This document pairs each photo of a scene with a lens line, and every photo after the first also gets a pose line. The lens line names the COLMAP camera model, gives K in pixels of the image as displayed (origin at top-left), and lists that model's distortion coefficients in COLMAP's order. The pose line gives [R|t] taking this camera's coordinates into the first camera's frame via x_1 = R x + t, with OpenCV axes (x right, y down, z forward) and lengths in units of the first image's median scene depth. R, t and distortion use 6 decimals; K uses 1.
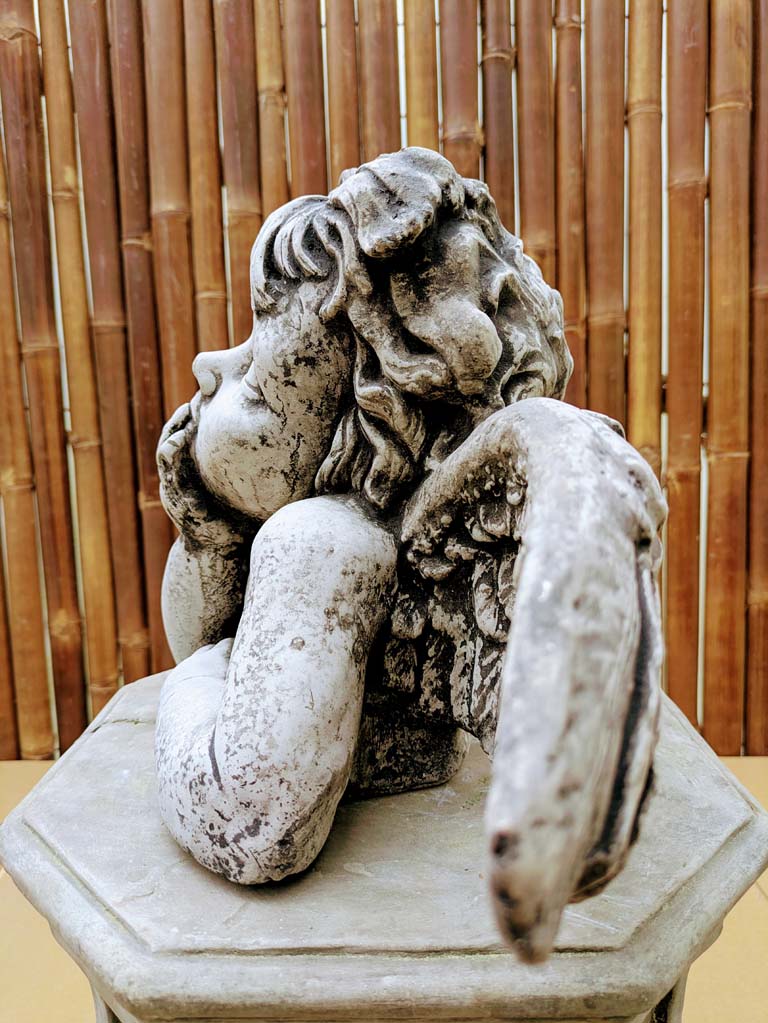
lens RADIAL K [[782.2, 0, 380.6], [0, 782.2, 505.8], [0, 0, 1]] dist [0.002106, 0.001036]
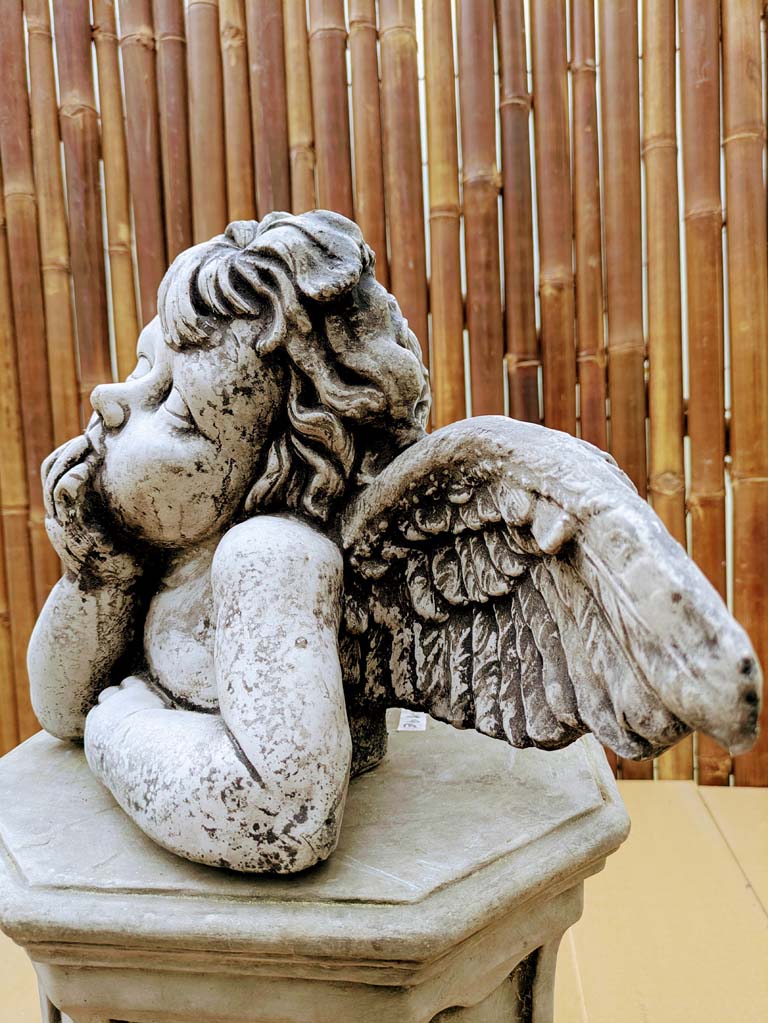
lens RADIAL K [[780.3, 0, 385.8], [0, 780.3, 505.7], [0, 0, 1]] dist [0.006384, -0.007640]
pose [[0.993907, -0.004649, -0.110126, 0.091377], [0.000228, 0.999195, -0.040127, 0.007699], [0.110224, 0.039857, 0.993107, -0.036988]]
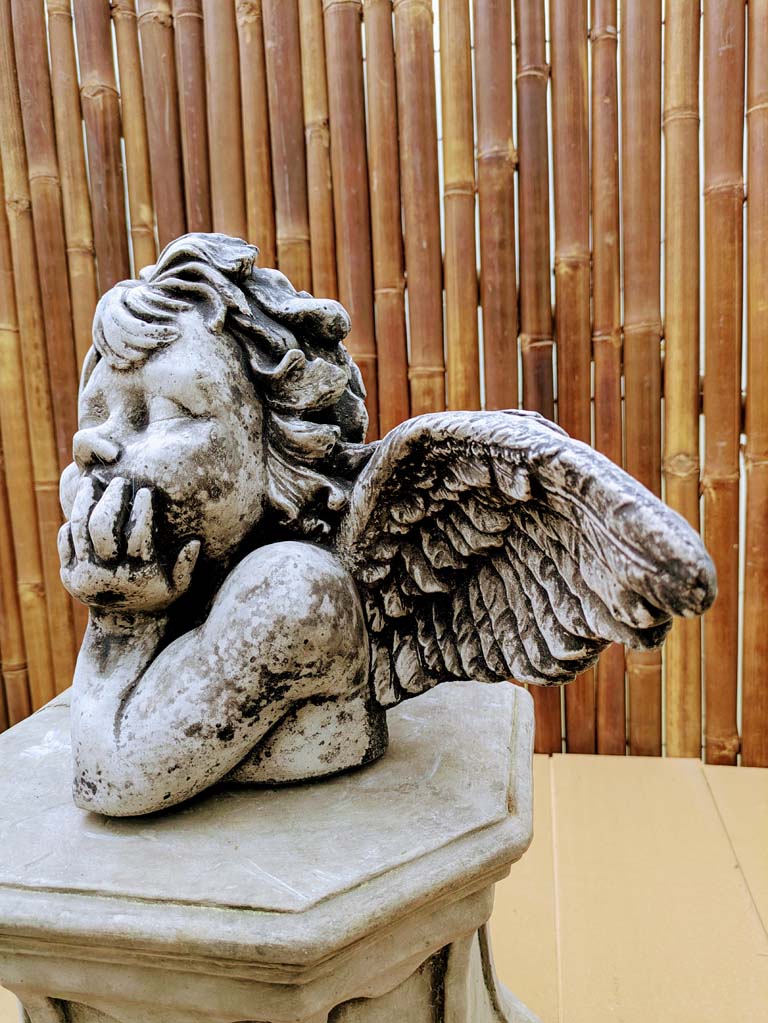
lens RADIAL K [[778.7, 0, 398.6], [0, 778.7, 504.6], [0, 0, 1]] dist [0.006248, -0.003441]
pose [[0.985738, 0.008580, -0.168070, 0.155150], [-0.006163, 0.999870, 0.014893, -0.024304], [0.168176, -0.013645, 0.985663, -0.044654]]
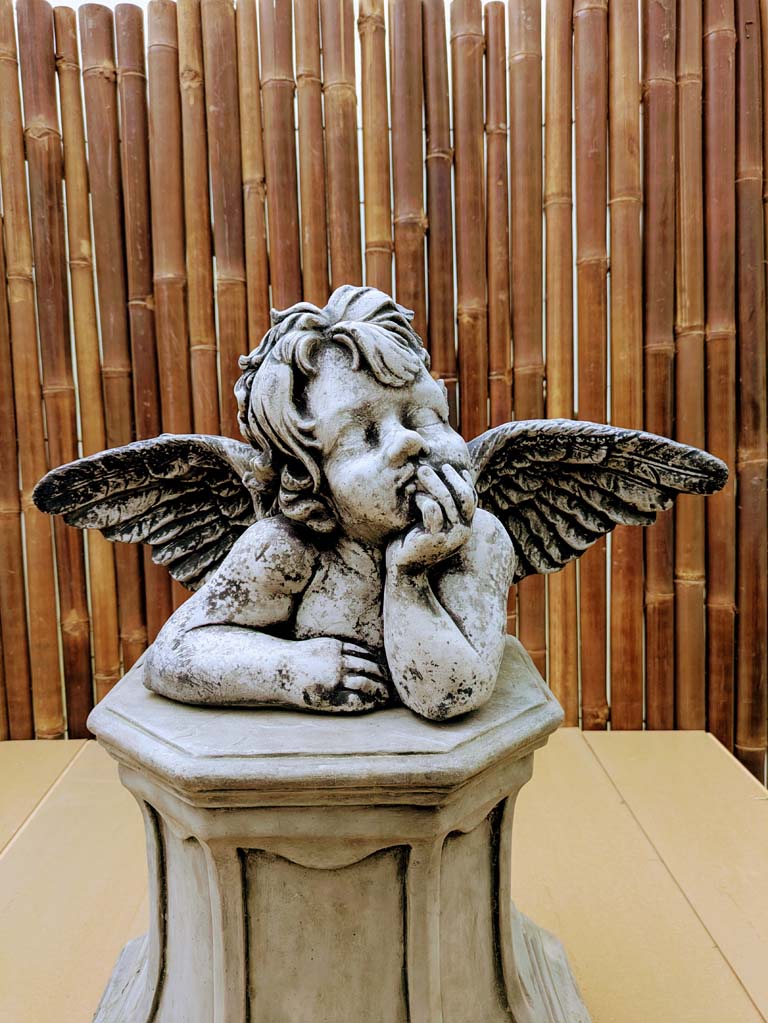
lens RADIAL K [[771.7, 0, 375.5], [0, 771.7, 504.9], [0, 0, 1]] dist [0.042088, -0.055669]
pose [[0.999669, 0.002235, 0.025611, 0.020116], [-0.001551, 0.999643, -0.026670, 0.005589], [-0.025662, 0.026622, 0.999316, -0.200778]]
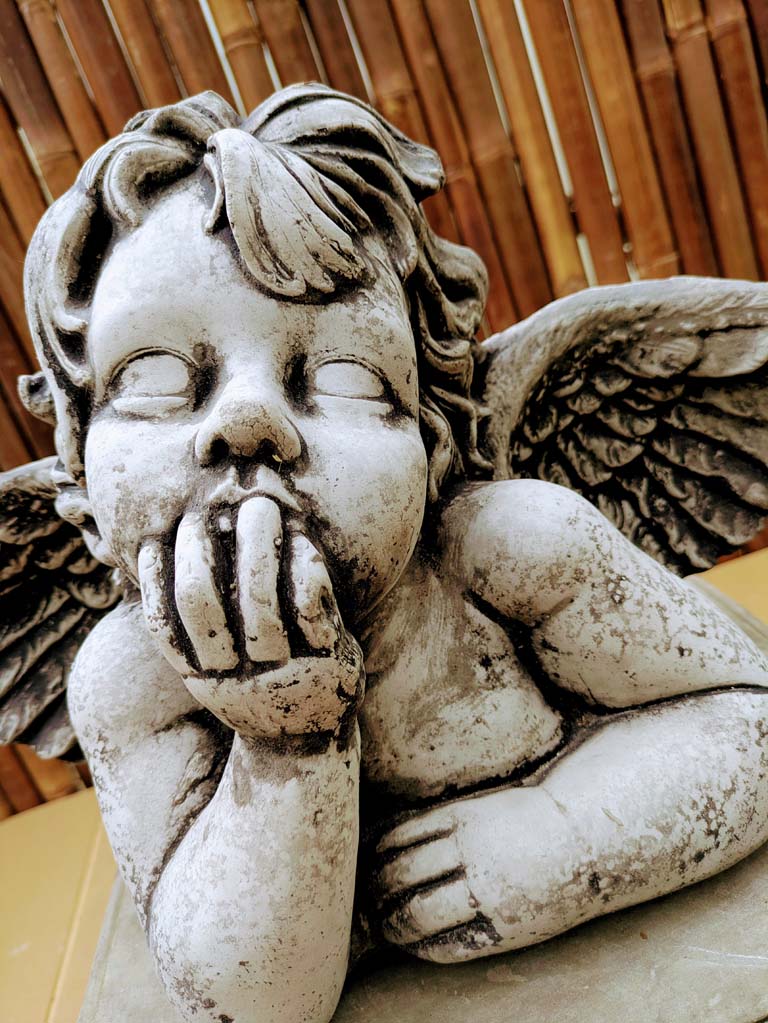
lens RADIAL K [[782.2, 0, 380.6], [0, 782.2, 505.8], [0, 0, 1]] dist [0.002106, 0.001036]
pose [[0.945236, -0.321803, 0.054513, -0.010398], [0.308755, 0.935765, 0.170336, -0.054896], [-0.105826, -0.144177, 0.983877, 0.076021]]
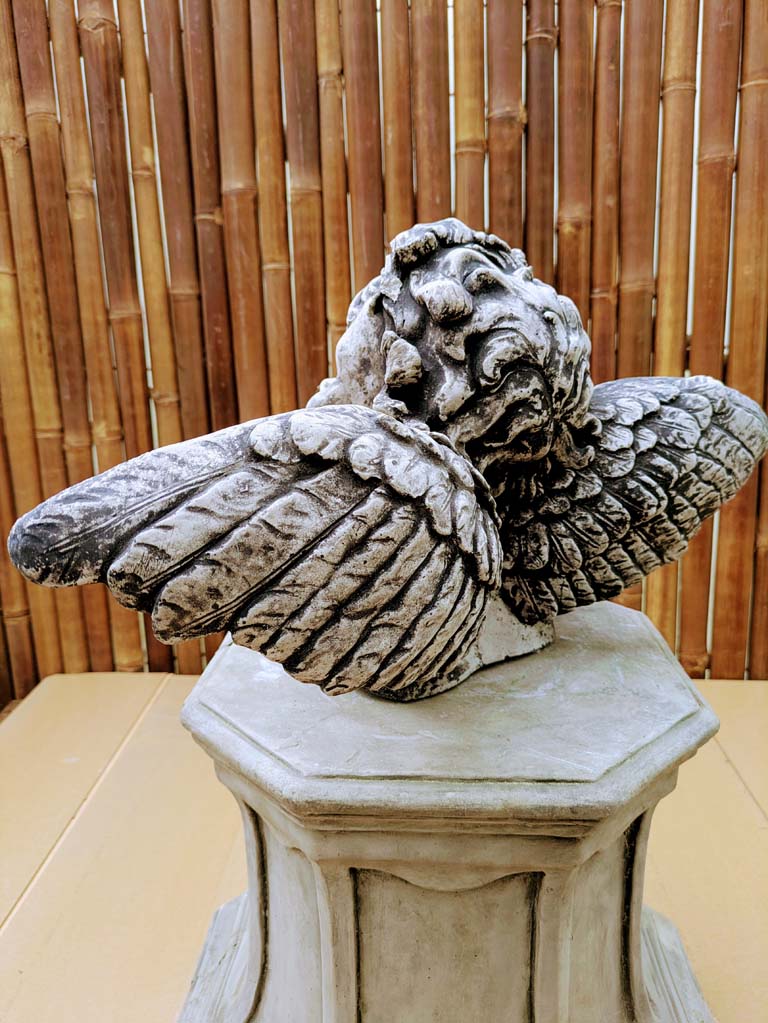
lens RADIAL K [[782.2, 0, 380.6], [0, 782.2, 505.8], [0, 0, 1]] dist [0.002106, 0.001036]
pose [[0.998907, 0.008635, -0.045935, -0.014859], [-0.004412, 0.995818, 0.091254, -0.032717], [0.046531, -0.090951, 0.994768, -0.131429]]
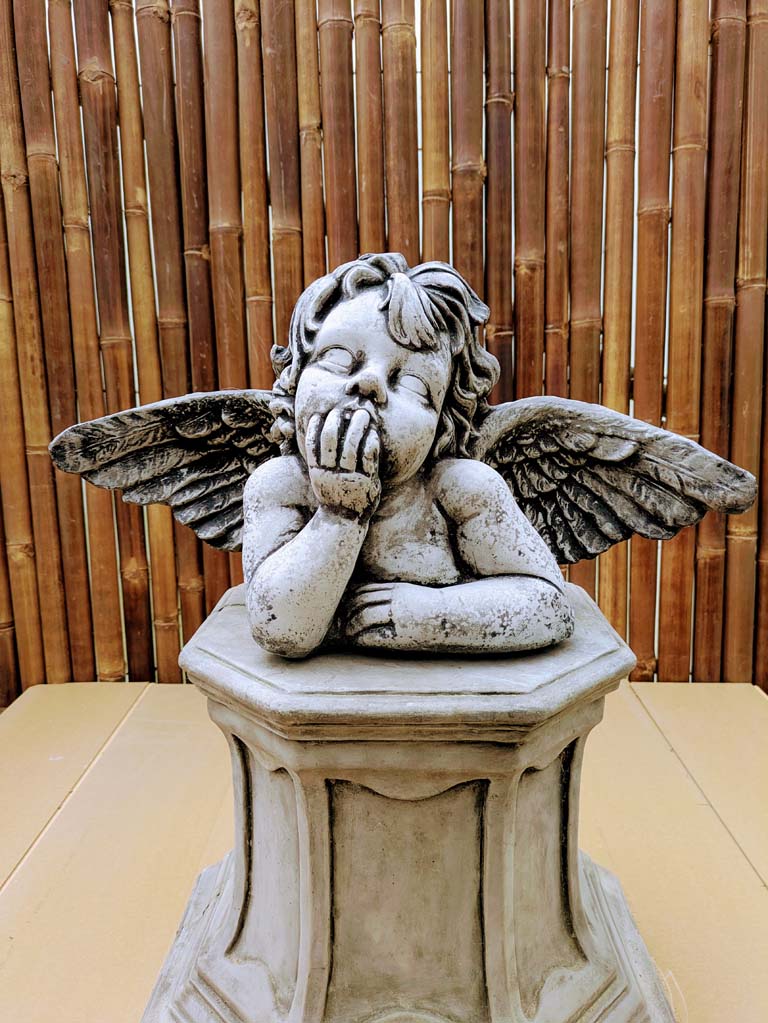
lens RADIAL K [[772.9, 0, 395.3], [0, 772.9, 507.6], [0, 0, 1]] dist [0.030512, -0.027820]
pose [[0.999916, 0.011276, 0.006428, -0.010343], [-0.011492, 0.999332, 0.034684, 0.009469], [-0.006033, -0.034755, 0.999378, -0.212677]]
